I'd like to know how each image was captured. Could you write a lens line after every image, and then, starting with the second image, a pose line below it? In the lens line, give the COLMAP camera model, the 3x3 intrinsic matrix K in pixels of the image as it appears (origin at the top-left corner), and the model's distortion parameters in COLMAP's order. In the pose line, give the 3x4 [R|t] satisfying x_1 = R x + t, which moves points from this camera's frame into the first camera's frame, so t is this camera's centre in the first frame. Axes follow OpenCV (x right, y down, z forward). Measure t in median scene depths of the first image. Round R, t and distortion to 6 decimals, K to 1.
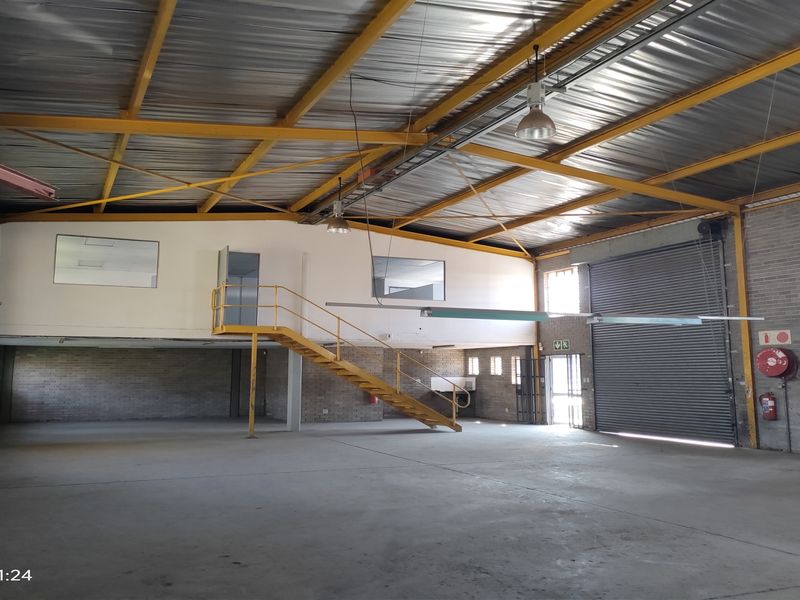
lens RADIAL K [[768.6, 0, 400.0], [0, 768.6, 300.0], [0, 0, 1]] dist [0.122184, -0.183469]
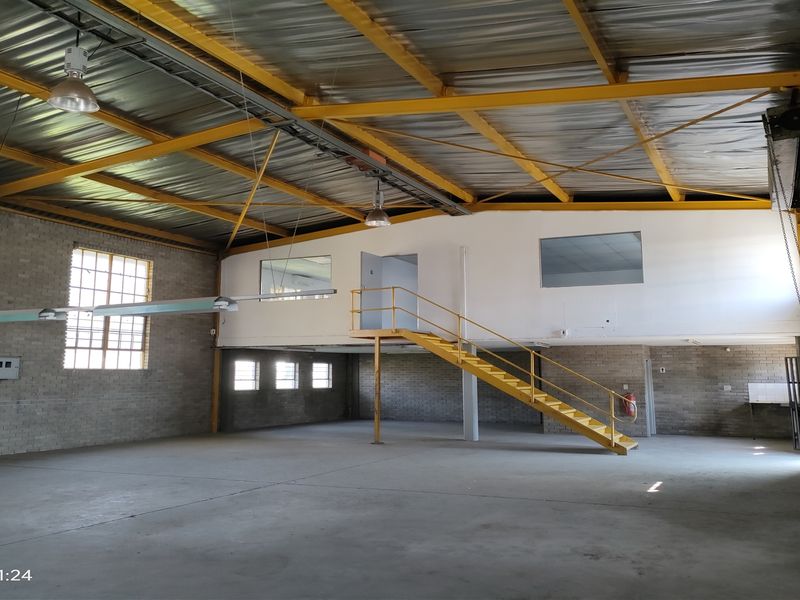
lens RADIAL K [[768.6, 0, 400.0], [0, 768.6, 300.0], [0, 0, 1]] dist [0.122184, -0.183469]
pose [[0.637146, -0.079229, -0.766660, 0.512889], [0.075654, 0.996328, -0.040090, 0.032939], [0.767021, -0.032458, 0.640800, 0.344748]]
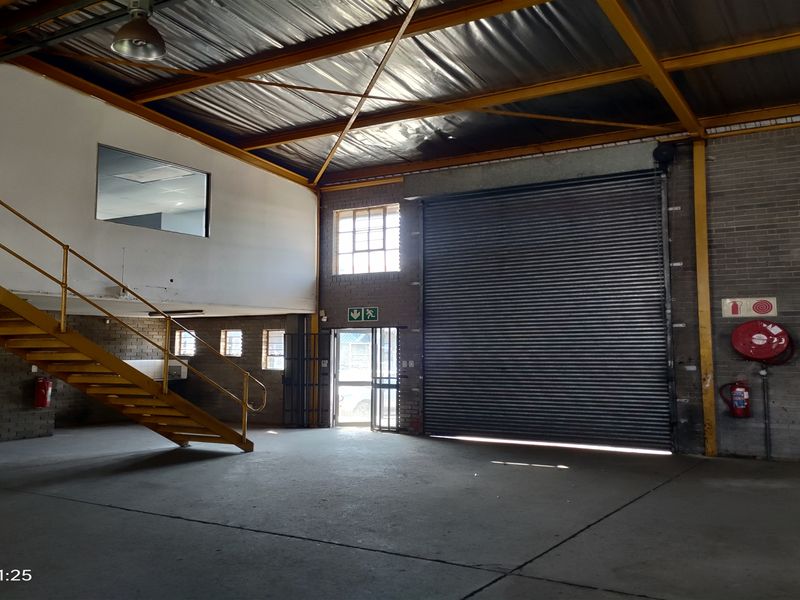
lens RADIAL K [[768.6, 0, 400.0], [0, 768.6, 300.0], [0, 0, 1]] dist [0.122184, -0.183469]
pose [[0.833912, 0.035100, 0.550780, -0.156194], [-0.051721, 0.998554, 0.014673, 0.034556], [-0.549469, -0.040723, 0.834521, 0.410335]]
